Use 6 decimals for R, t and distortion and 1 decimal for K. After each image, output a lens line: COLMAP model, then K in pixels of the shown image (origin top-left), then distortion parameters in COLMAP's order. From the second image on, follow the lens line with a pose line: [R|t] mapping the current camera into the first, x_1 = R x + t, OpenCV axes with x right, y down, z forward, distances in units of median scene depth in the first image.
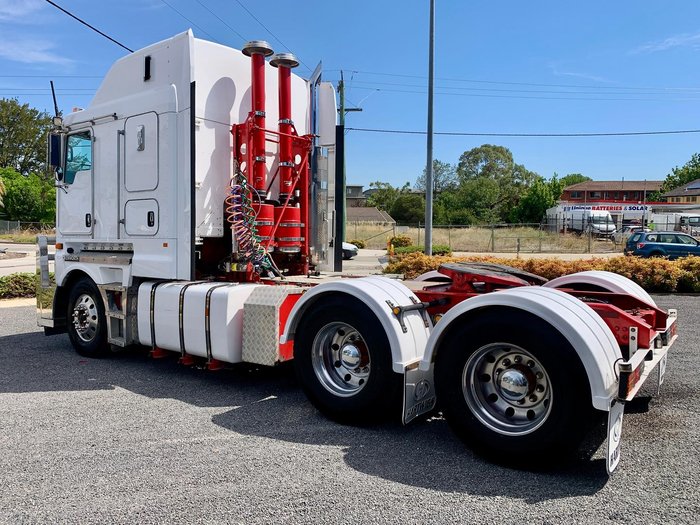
lens RADIAL K [[535.9, 0, 350.0], [0, 535.9, 262.5], [0, 0, 1]] dist [0.030529, -0.003226]
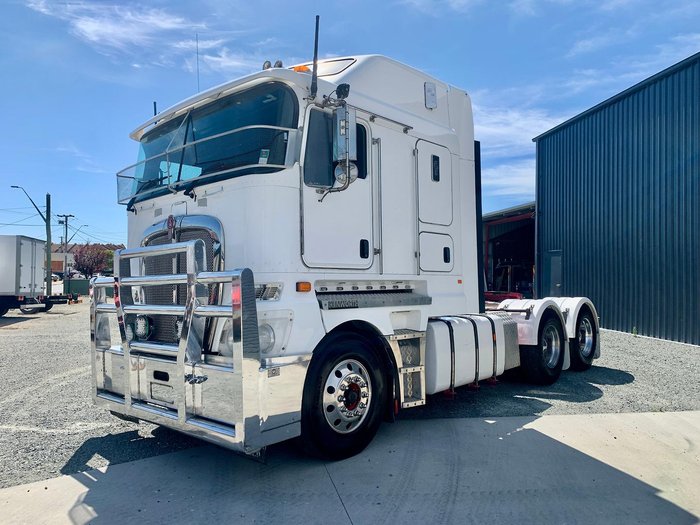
lens RADIAL K [[535.9, 0, 350.0], [0, 535.9, 262.5], [0, 0, 1]] dist [0.030529, -0.003226]
pose [[0.091869, 0.043417, 0.994824, -1.305601], [0.054921, 0.997307, -0.048597, -0.029350], [-0.994255, 0.059101, 0.089237, 1.058237]]
